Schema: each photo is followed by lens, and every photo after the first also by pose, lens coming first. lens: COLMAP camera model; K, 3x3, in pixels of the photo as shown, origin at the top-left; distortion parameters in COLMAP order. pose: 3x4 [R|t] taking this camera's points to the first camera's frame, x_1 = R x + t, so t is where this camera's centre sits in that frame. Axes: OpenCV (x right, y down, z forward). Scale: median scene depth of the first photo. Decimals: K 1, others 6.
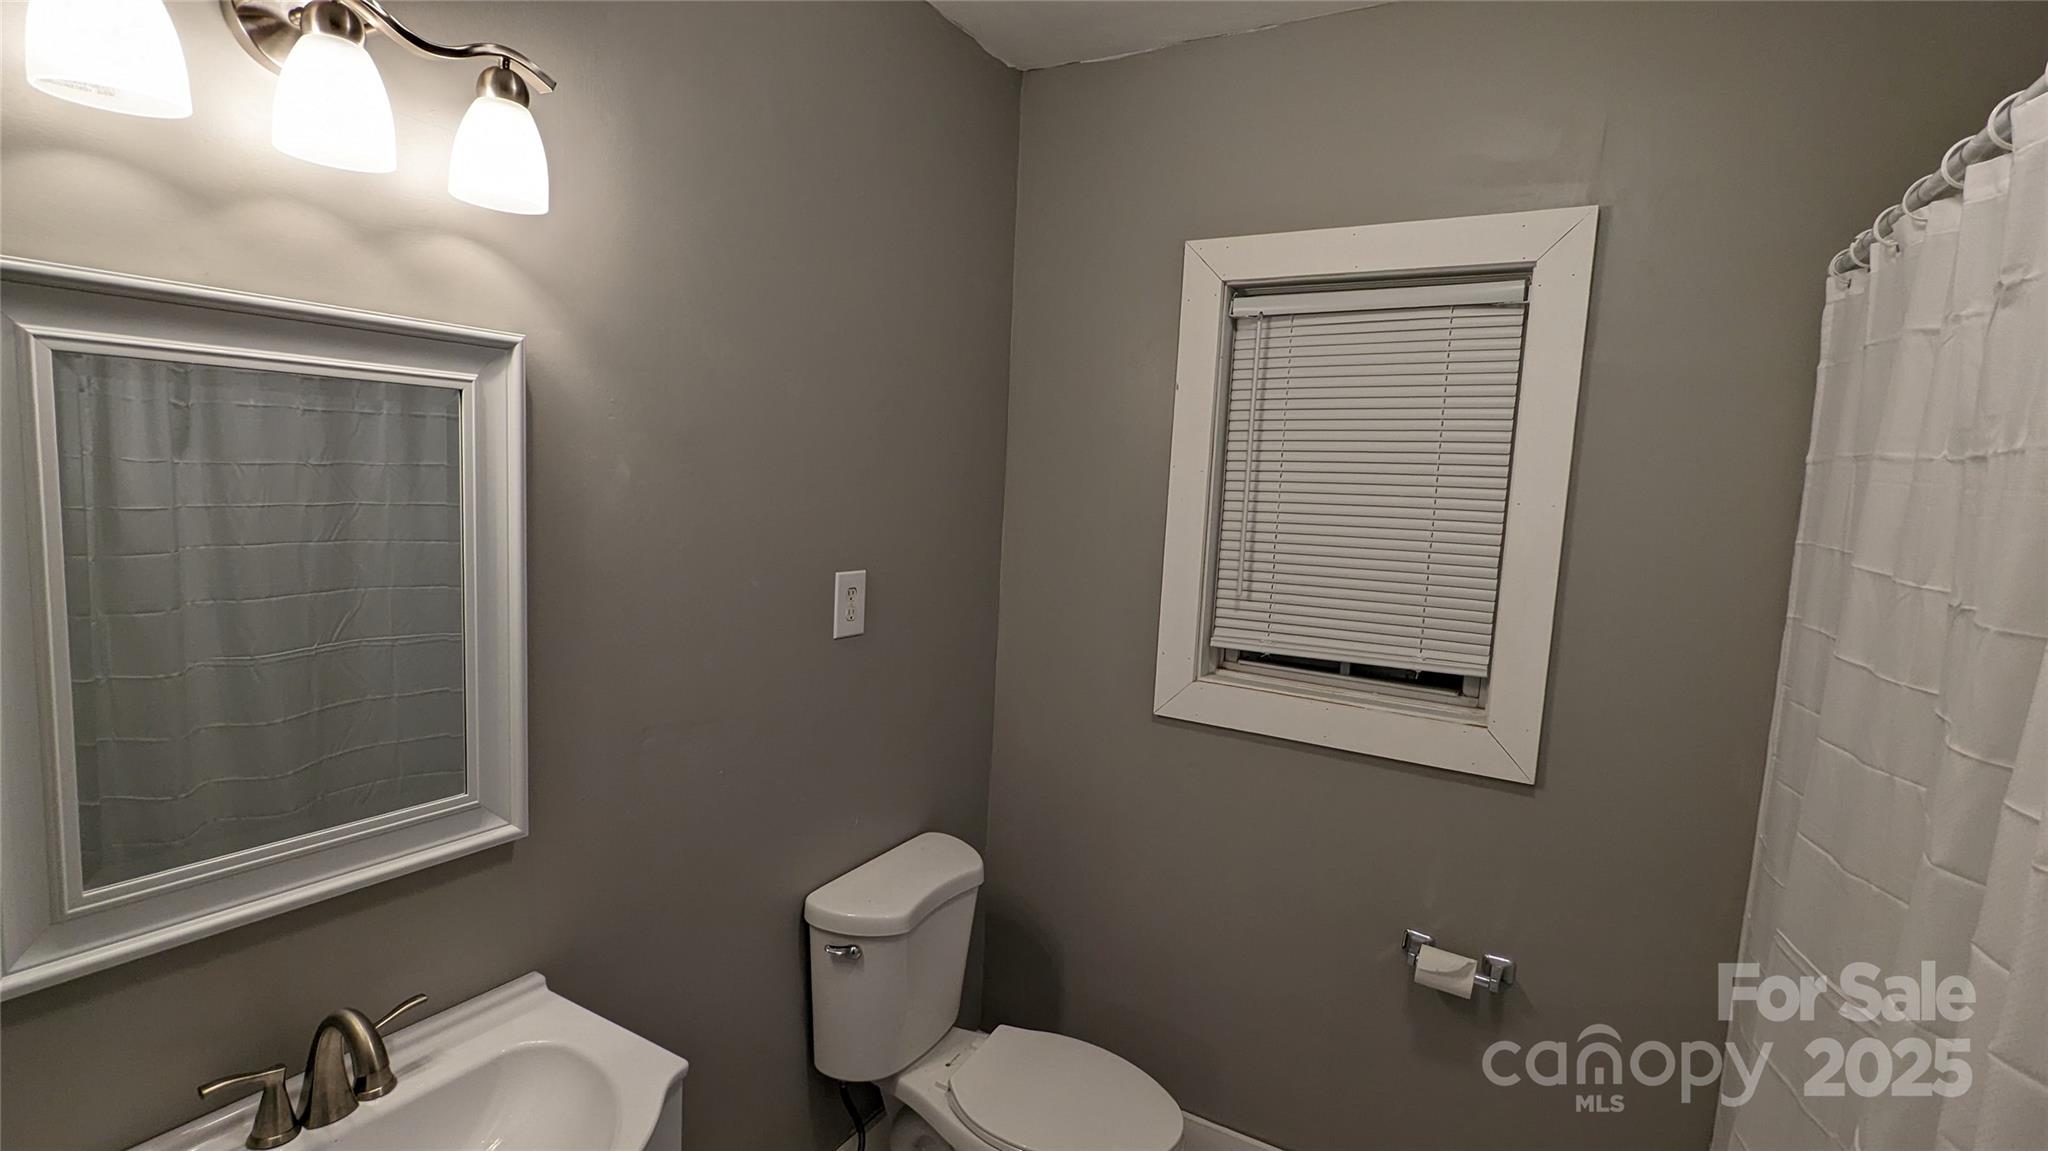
lens RADIAL K [[964.0, 0, 1022.4], [0, 964.0, 586.9], [0, 0, 1]] dist [0.000794, 0.000149]
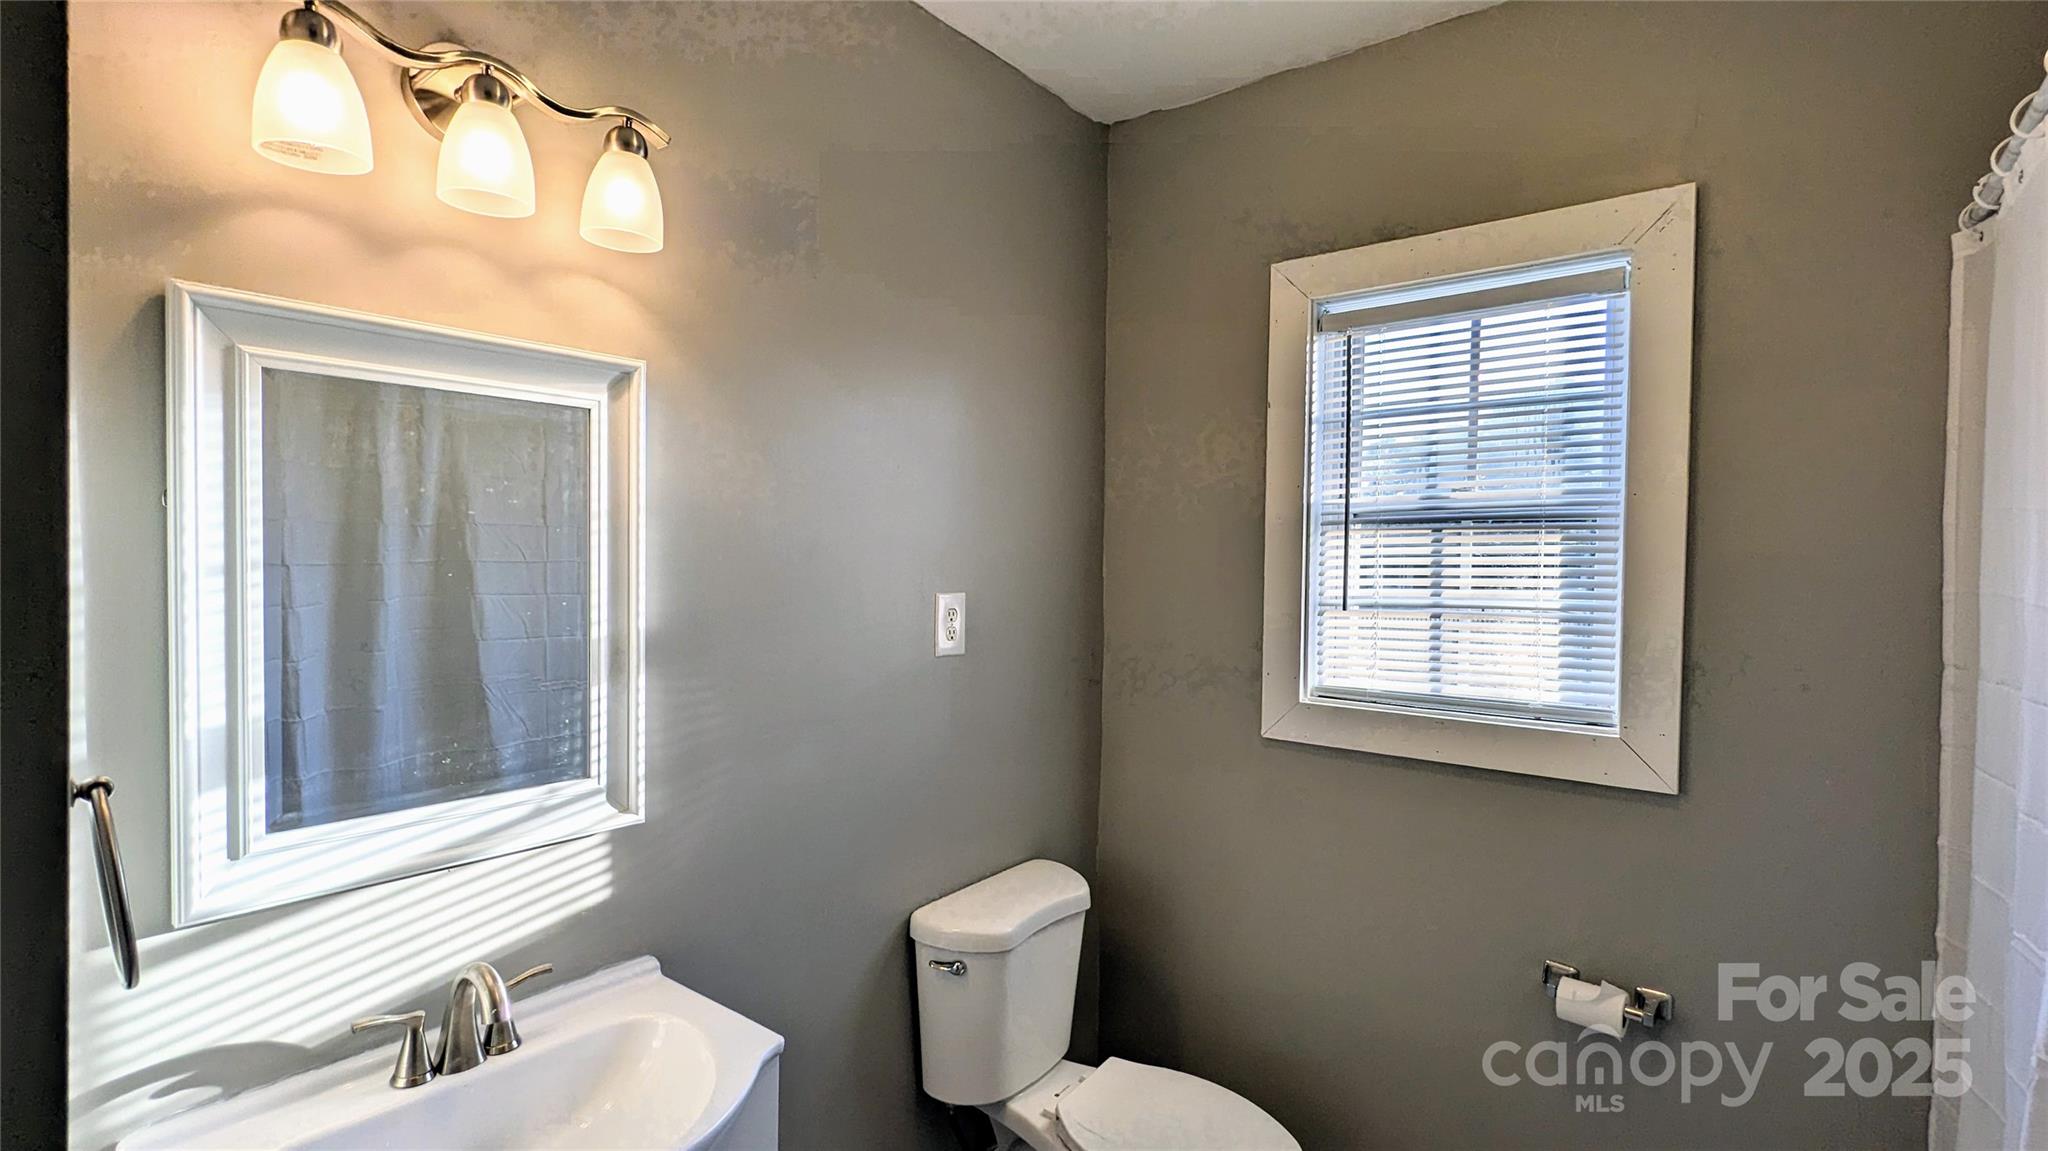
lens RADIAL K [[964.0, 0, 1022.3], [0, 964.0, 576.7], [0, 0, 1]] dist [0.000794, 0.000149]
pose [[0.990416, -0.034426, -0.133757, 0.039717], [0.022275, 0.995574, -0.091304, 0.067070], [0.136308, 0.087450, 0.986799, -0.016307]]
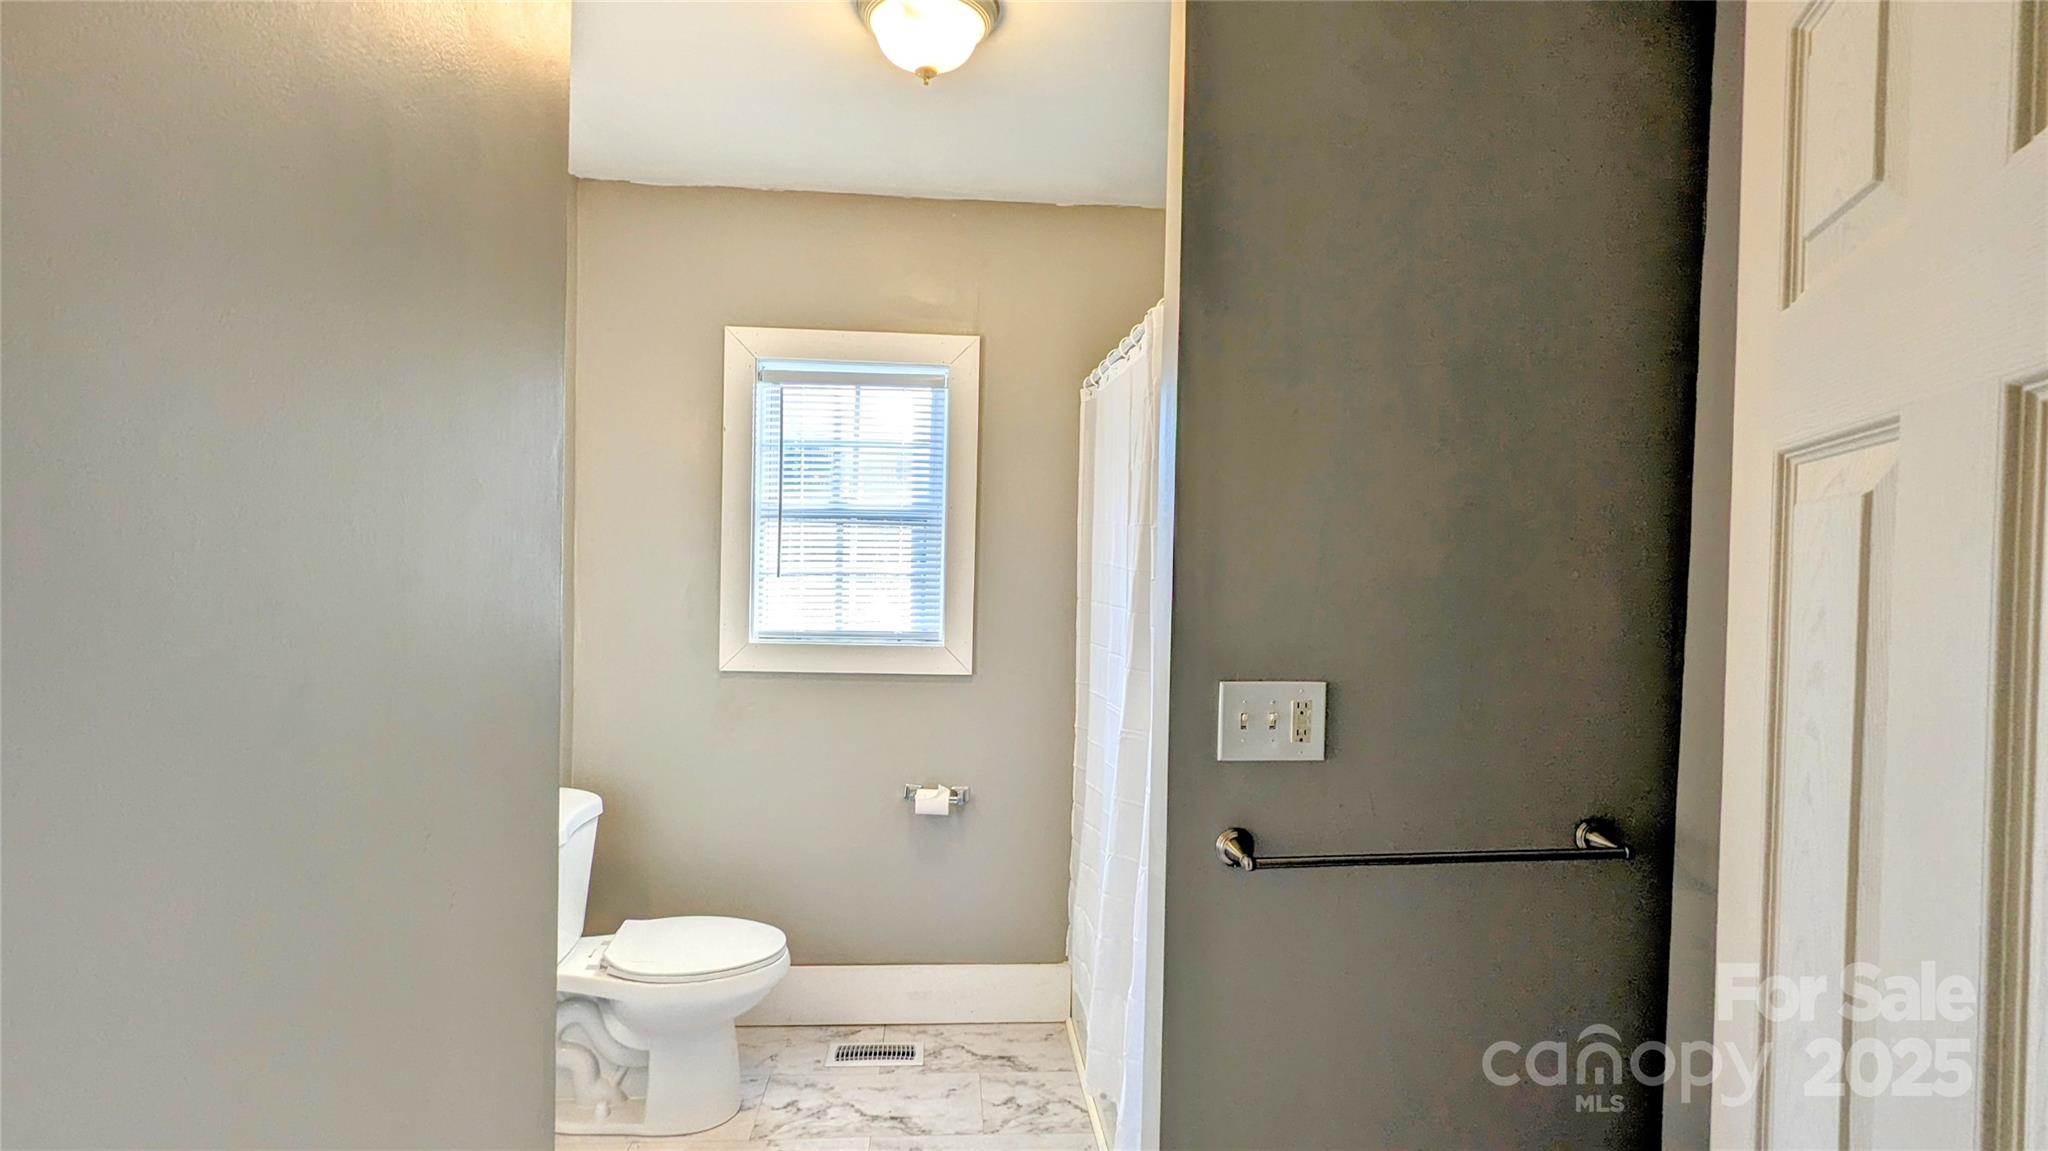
lens RADIAL K [[964.0, 0, 1025.1], [0, 964.0, 573.0], [0, 0, 1]] dist [0.000794, 0.000149]
pose [[0.811489, -0.042476, 0.582822, -0.355499], [0.079892, 0.996054, -0.038645, 0.100989], [-0.578881, 0.077923, 0.811680, -0.416912]]
